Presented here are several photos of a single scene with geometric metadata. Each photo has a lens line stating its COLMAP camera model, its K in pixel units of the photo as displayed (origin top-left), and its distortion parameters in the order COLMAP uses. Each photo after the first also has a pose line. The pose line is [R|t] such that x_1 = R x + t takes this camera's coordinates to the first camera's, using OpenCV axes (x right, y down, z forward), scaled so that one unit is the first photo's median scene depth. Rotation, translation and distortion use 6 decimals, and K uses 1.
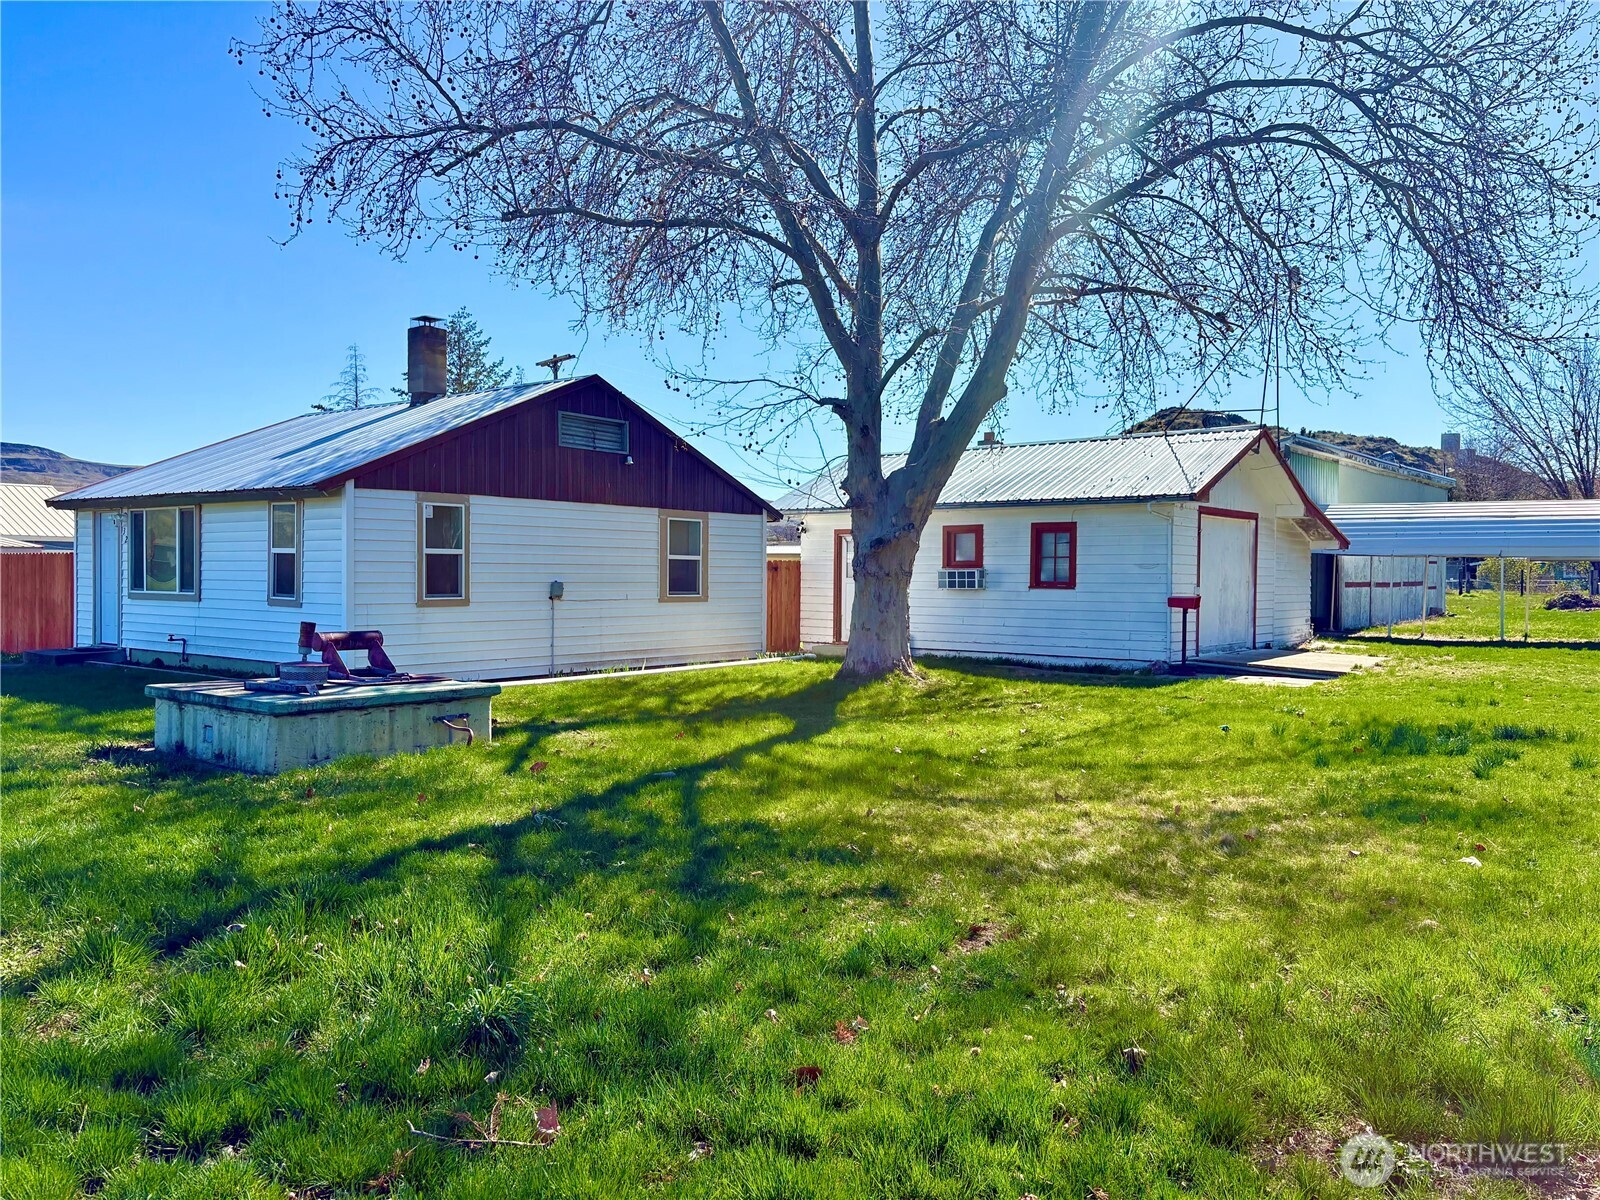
lens RADIAL K [[1199.1, 0, 788.8], [0, 1199.1, 598.4], [0, 0, 1]] dist [0.079114, -0.106849]
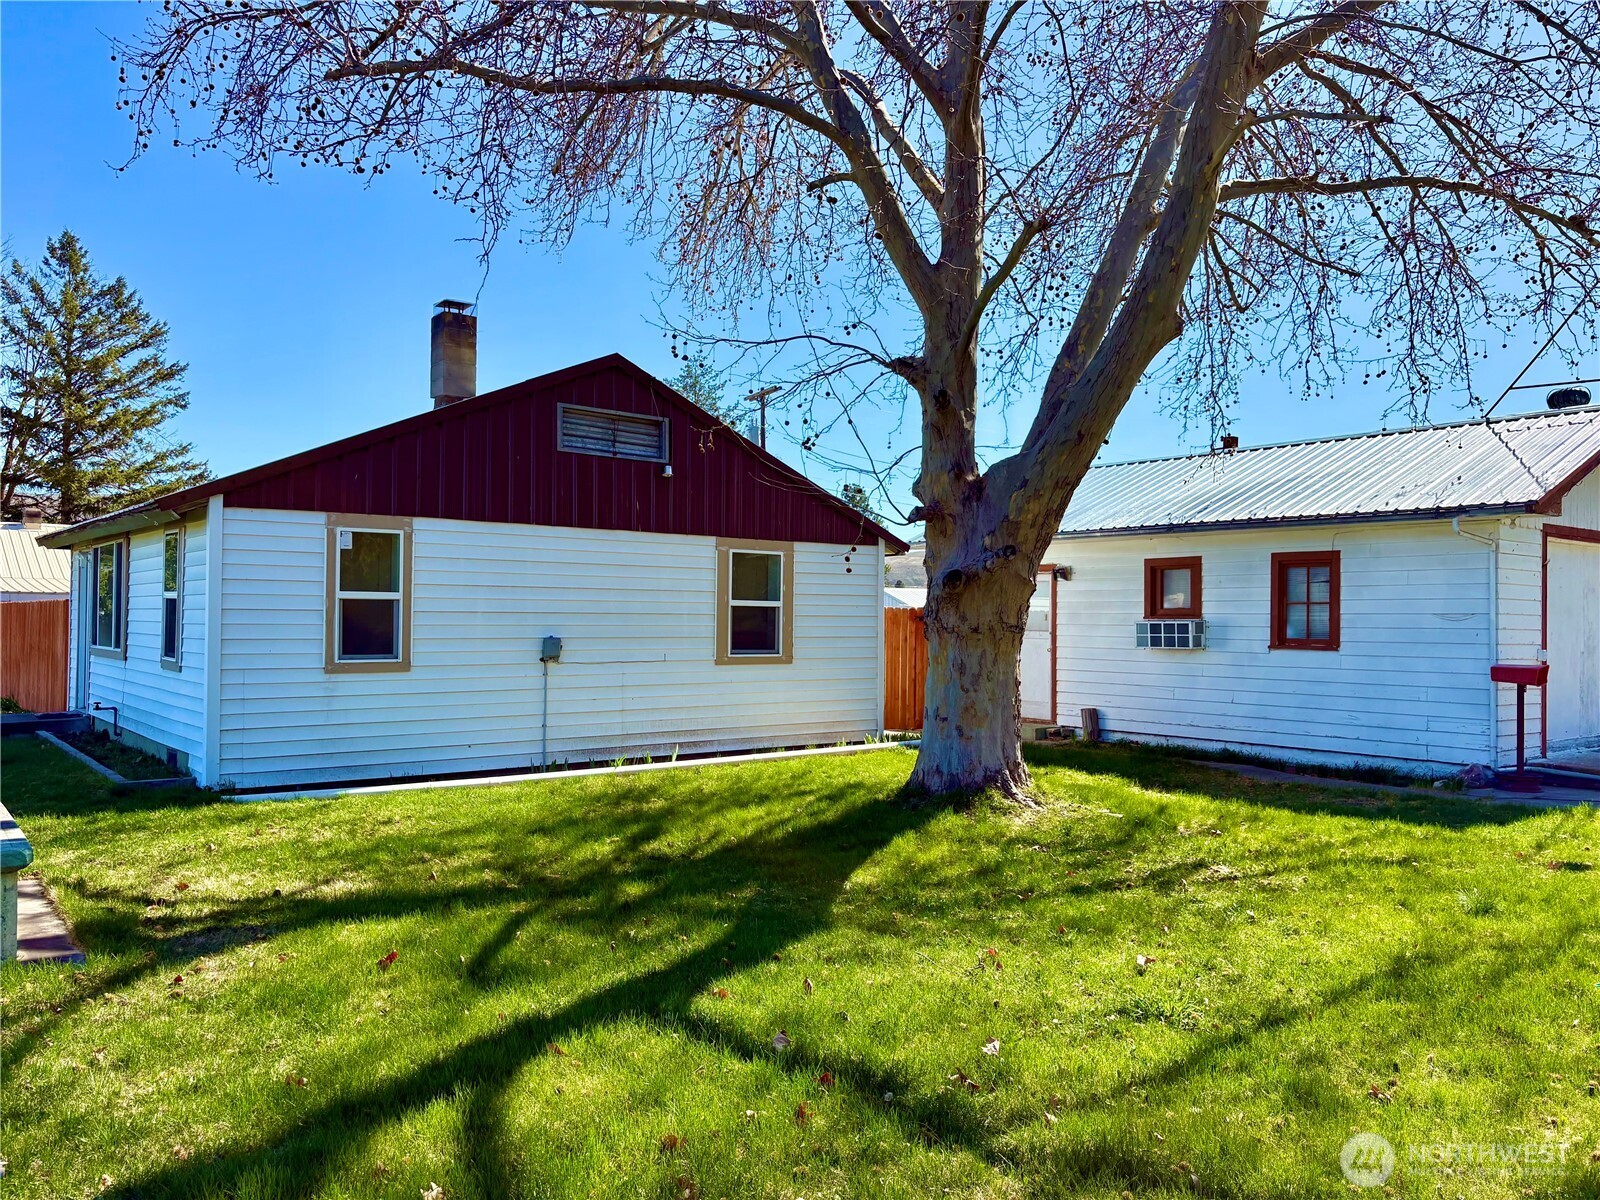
lens RADIAL K [[1198.6, 0, 796.3], [0, 1198.6, 605.7], [0, 0, 1]] dist [0.026883, -0.005195]
pose [[0.973981, -0.000466, -0.226630, 0.103207], [-0.007230, 0.999425, -0.033127, -0.009054], [0.226515, 0.033904, 0.973417, 0.299777]]
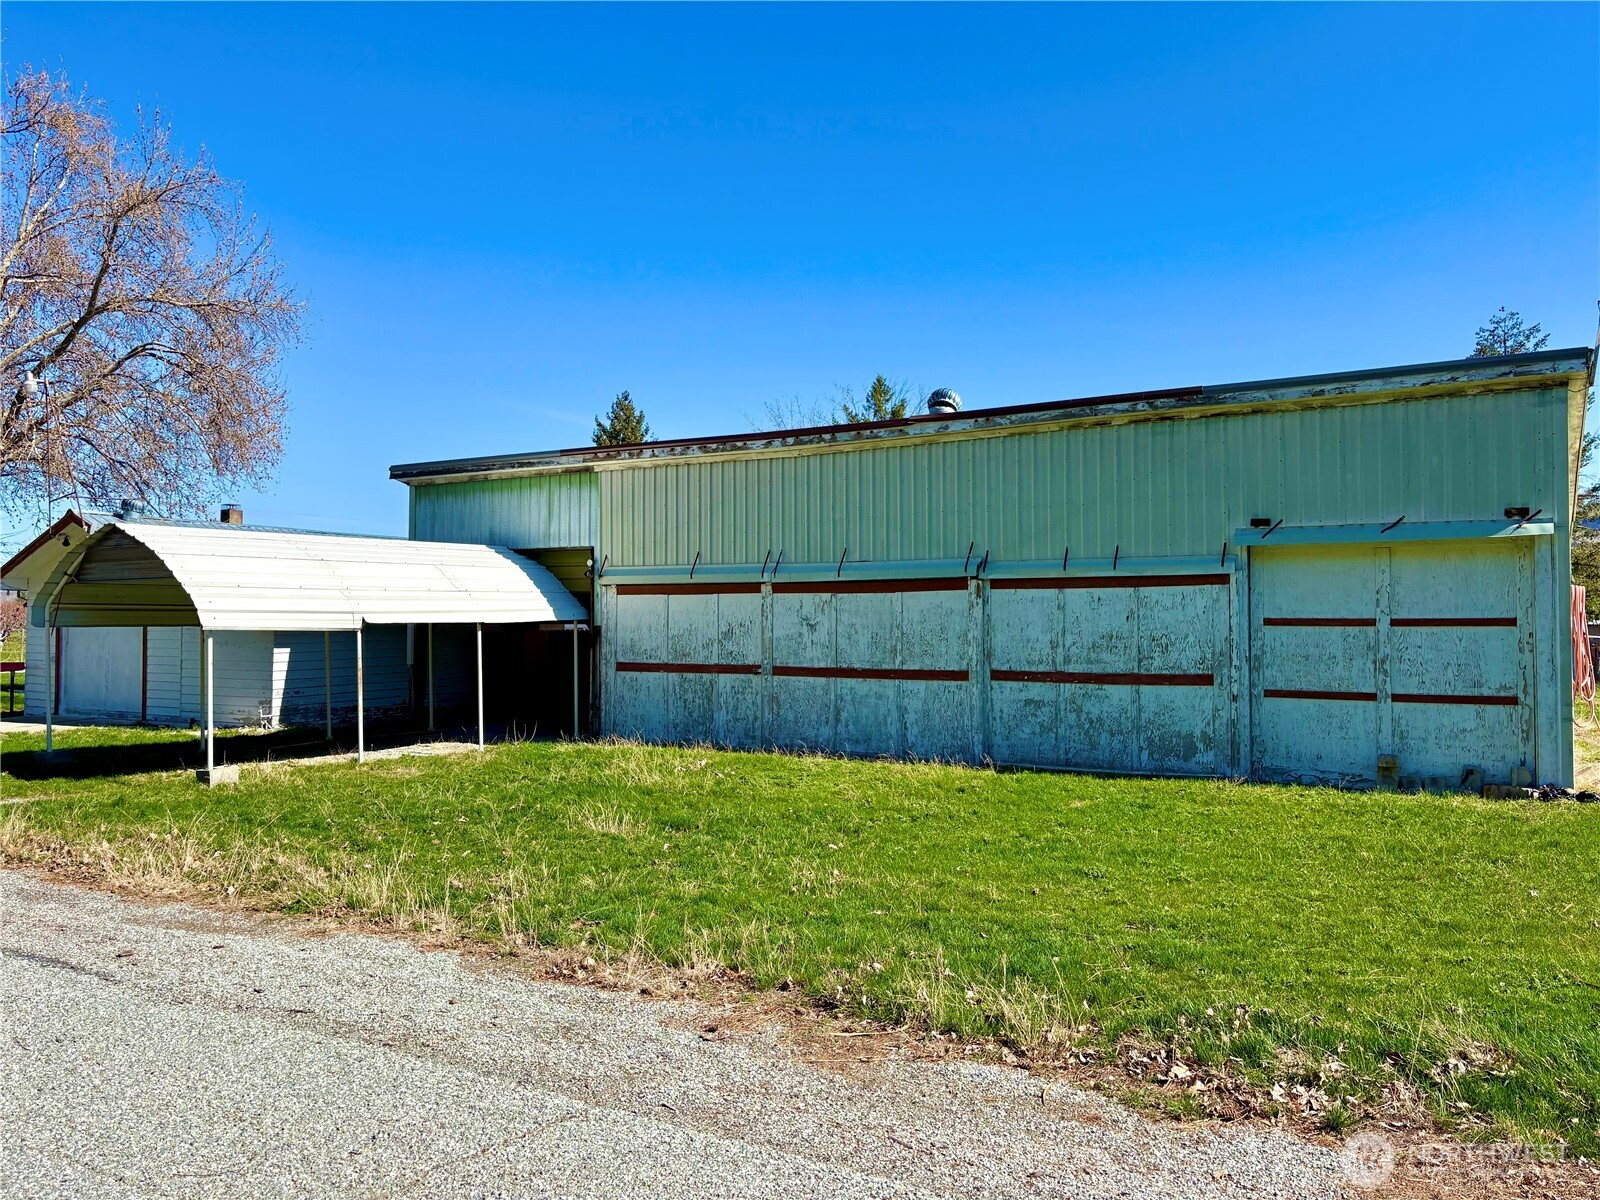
lens RADIAL K [[1192.4, 0, 800.0], [0, 1192.4, 600.0], [0, 0, 1]] dist [0.065500, -0.072307]
pose [[0.167154, -0.029943, -0.985476, 1.751104], [-0.022653, 0.999158, -0.034201, -0.042960], [0.985671, 0.028041, 0.166335, 1.632217]]
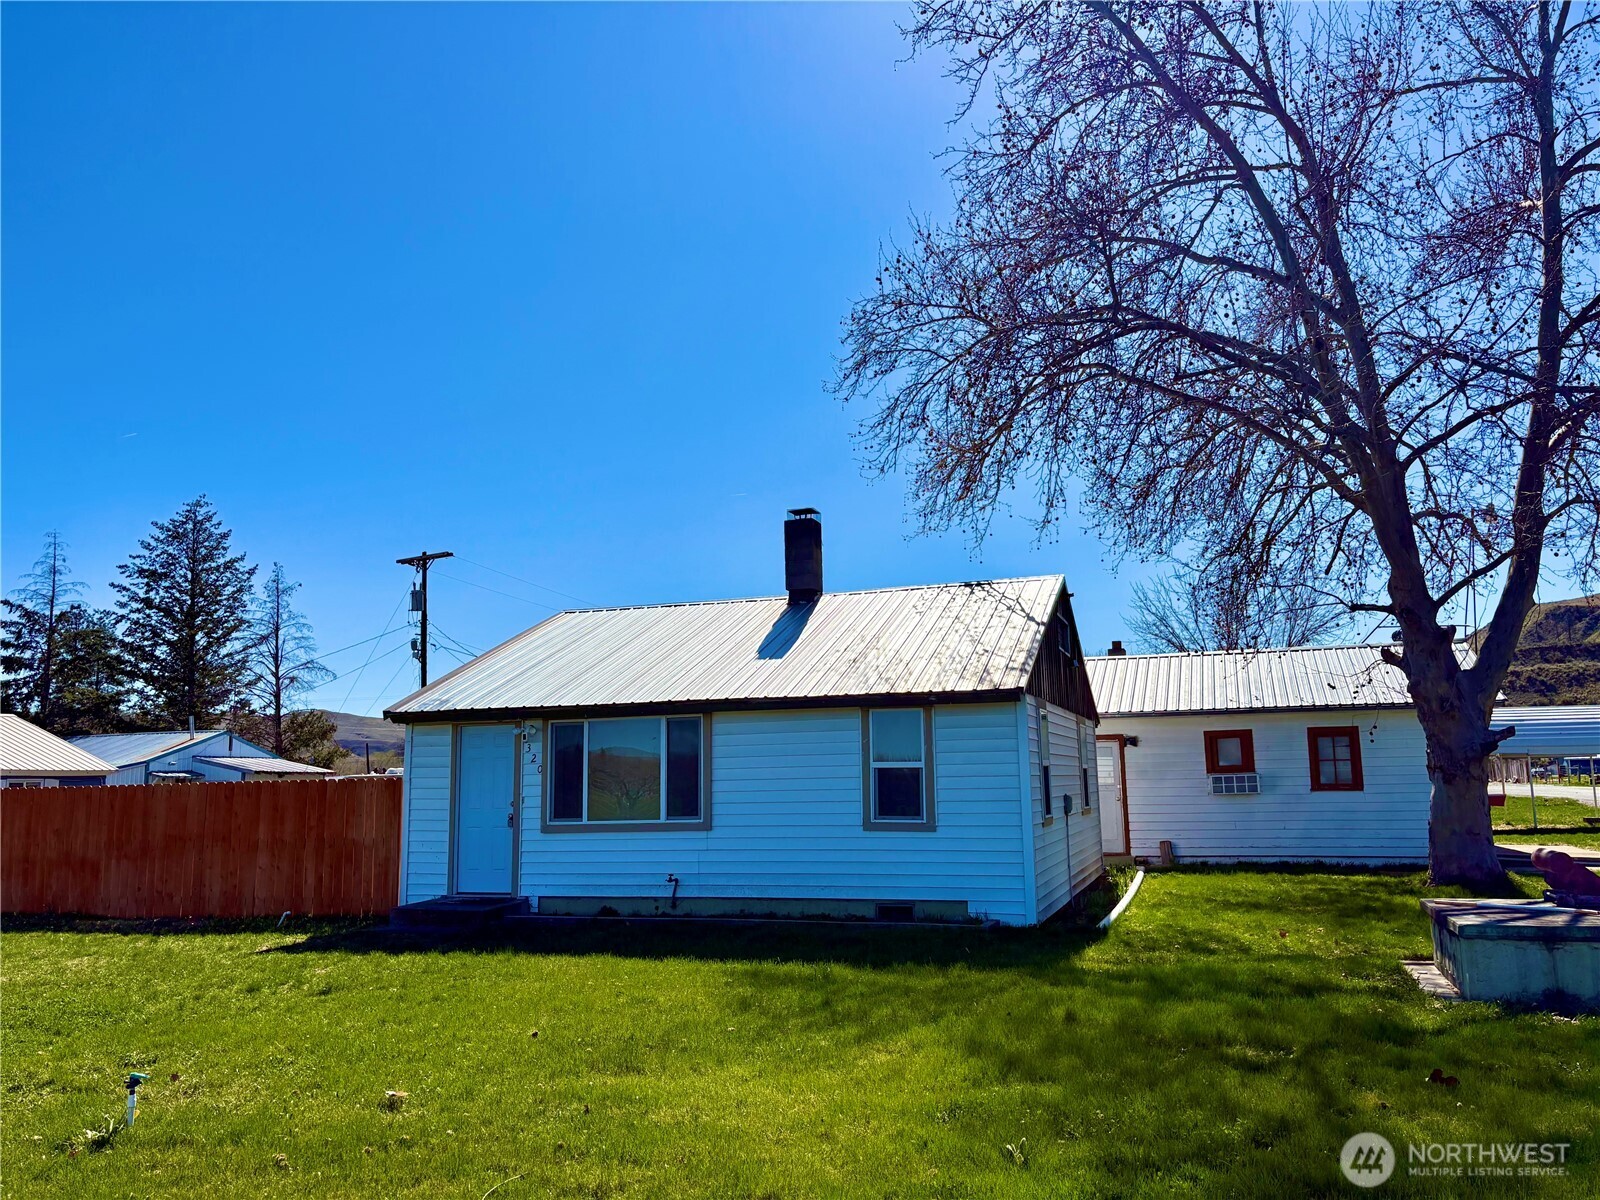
lens RADIAL K [[1192.4, 0, 800.0], [0, 1192.4, 600.0], [0, 0, 1]] dist [0.065500, -0.072307]
pose [[0.934551, 0.028959, 0.354648, -0.649506], [0.033434, 0.985127, -0.168544, -0.011442], [-0.354254, 0.169370, 0.919683, 0.194061]]
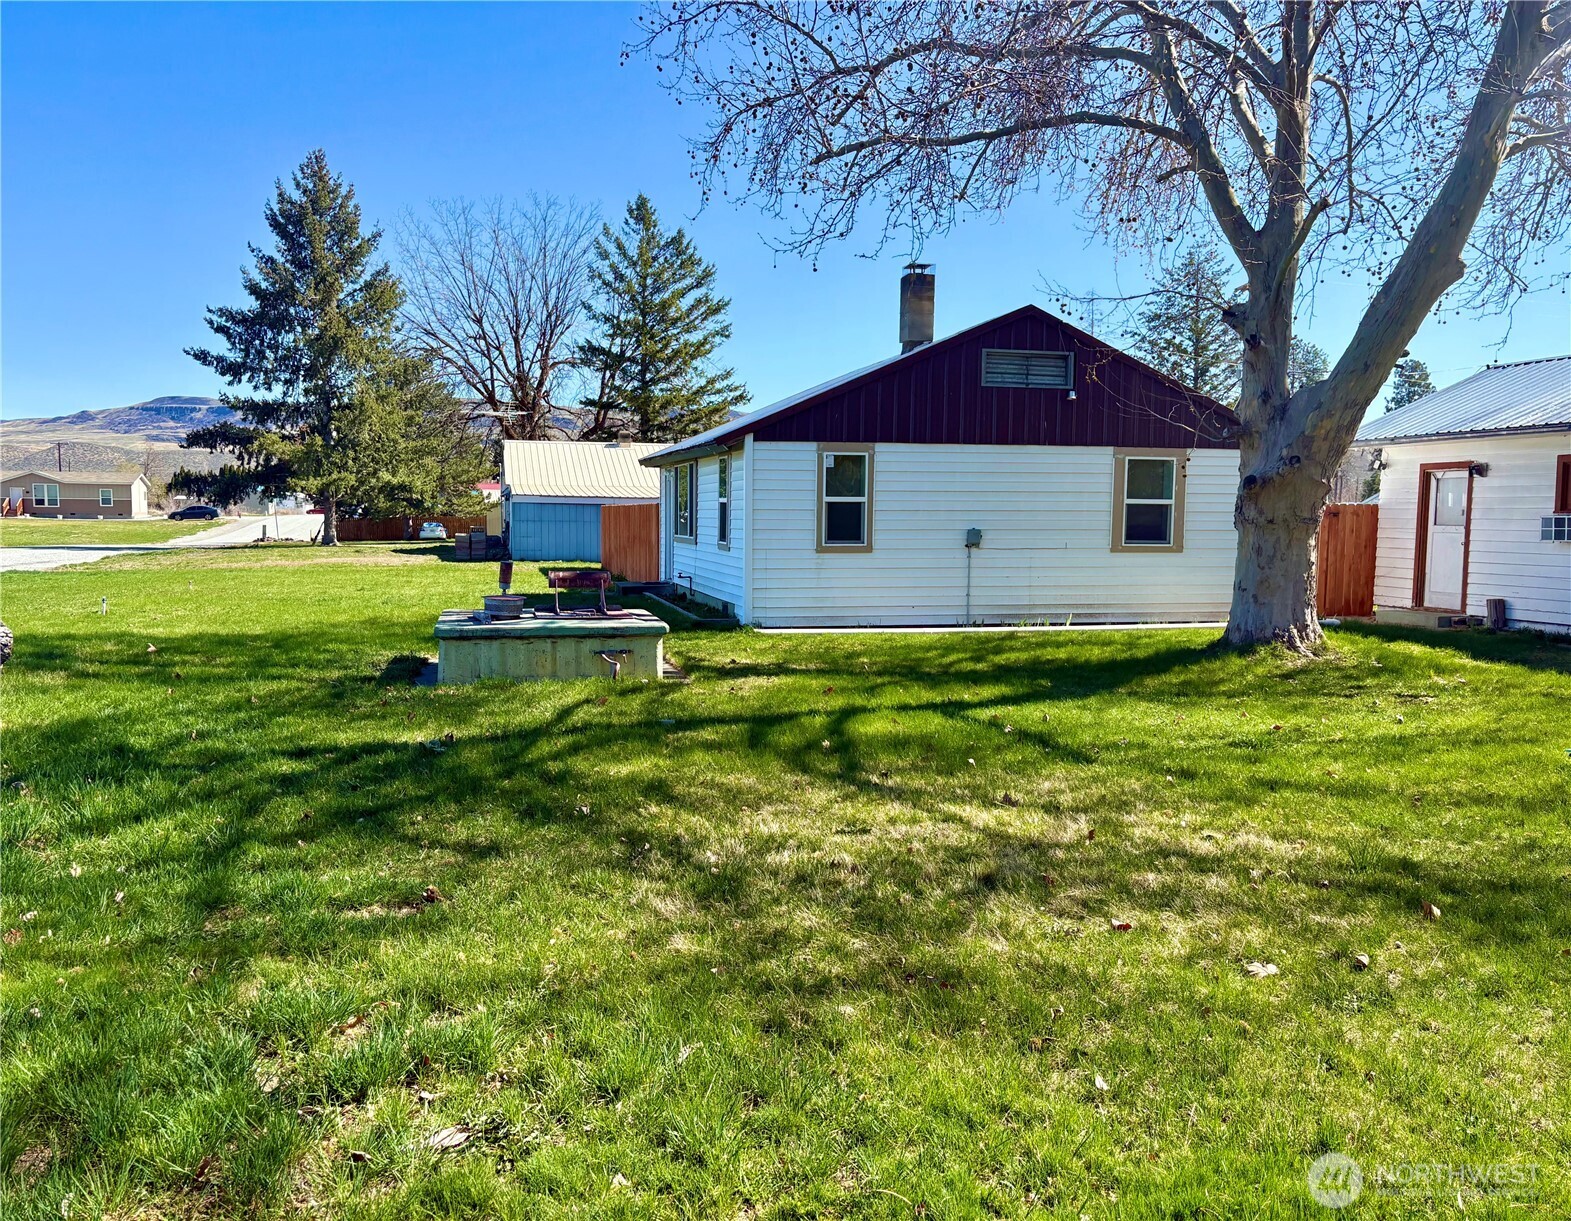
lens RADIAL K [[1216.7, 0, 769.0], [0, 1216.7, 615.8], [0, 0, 1]] dist [0.066451, -0.071203]
pose [[0.786656, 0.049792, -0.615380, 0.256075], [-0.014784, 0.997976, 0.061851, -0.002235], [0.617214, -0.039557, 0.785800, 0.115408]]
